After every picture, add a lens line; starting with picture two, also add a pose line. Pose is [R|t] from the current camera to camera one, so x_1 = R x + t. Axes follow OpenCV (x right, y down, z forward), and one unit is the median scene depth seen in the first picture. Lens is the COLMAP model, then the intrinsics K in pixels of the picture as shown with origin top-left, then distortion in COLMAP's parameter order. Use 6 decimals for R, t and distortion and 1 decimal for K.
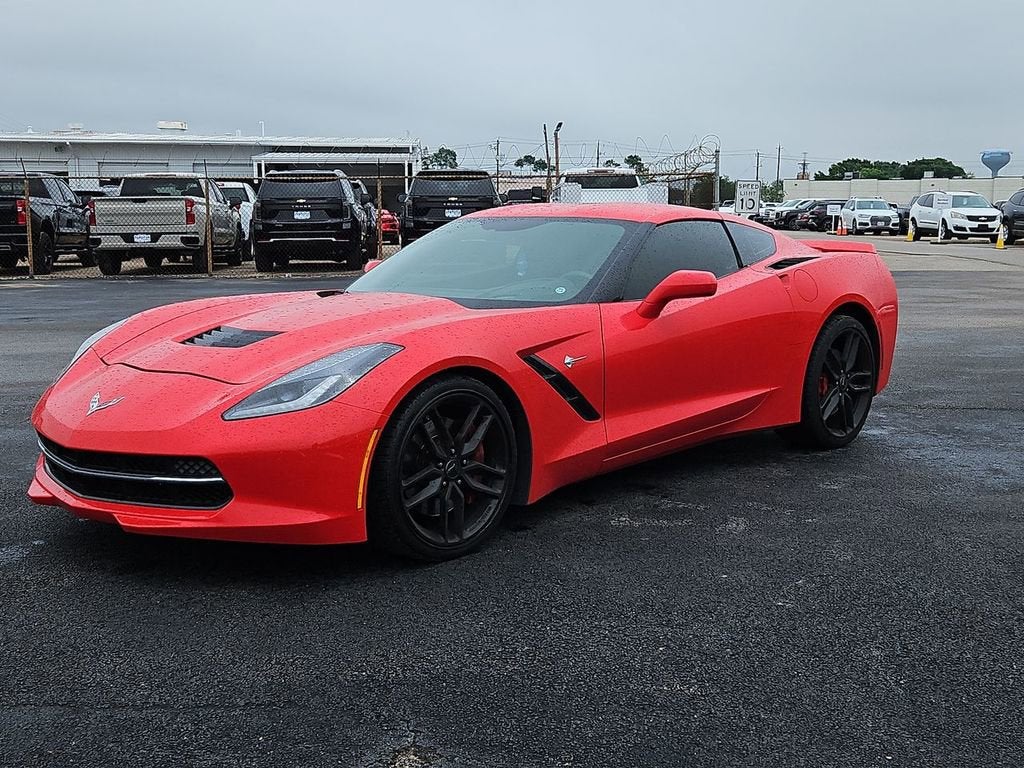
lens RADIAL K [[1255.6, 0, 512.4], [0, 1255.6, 382.9], [0, 0, 1]] dist [0.069386, 0.000000]
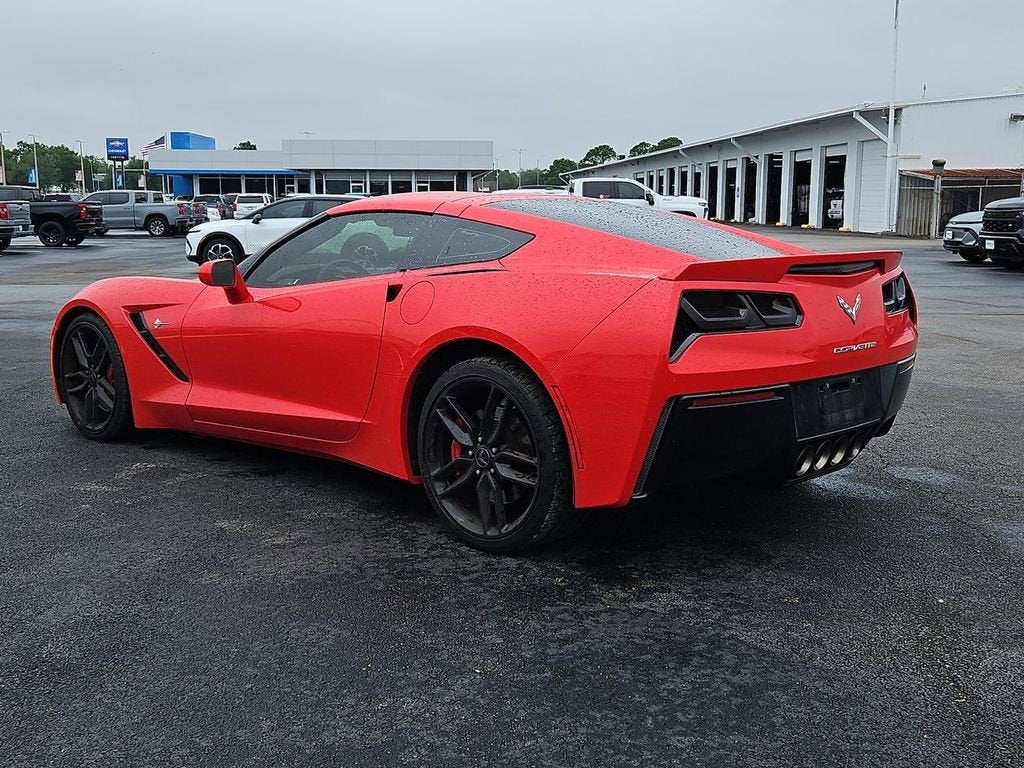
lens RADIAL K [[1173.7, 0, 514.5], [0, 1173.7, 387.6], [0, 0, 1]] dist [0.087309, 0.000000]
pose [[-0.014201, 0.157361, -0.987439, 1.119478], [-0.141010, 0.977354, 0.157782, -0.176404], [0.989906, 0.141479, 0.008310, 1.278897]]
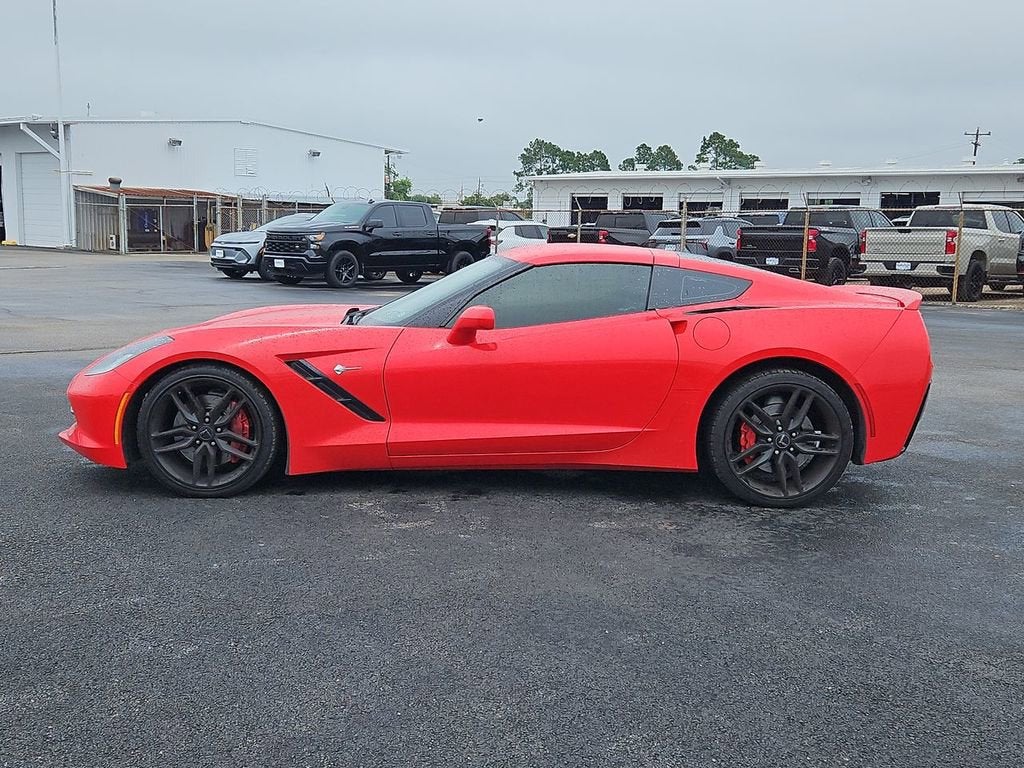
lens RADIAL K [[1173.7, 0, 511.1], [0, 1173.7, 377.3], [0, 0, 1]] dist [0.087309, 0.000000]
pose [[0.684367, 0.110471, -0.720720, 0.962344], [-0.122640, 0.991814, 0.035570, -0.068539], [0.718750, 0.064046, 0.692313, 0.298797]]
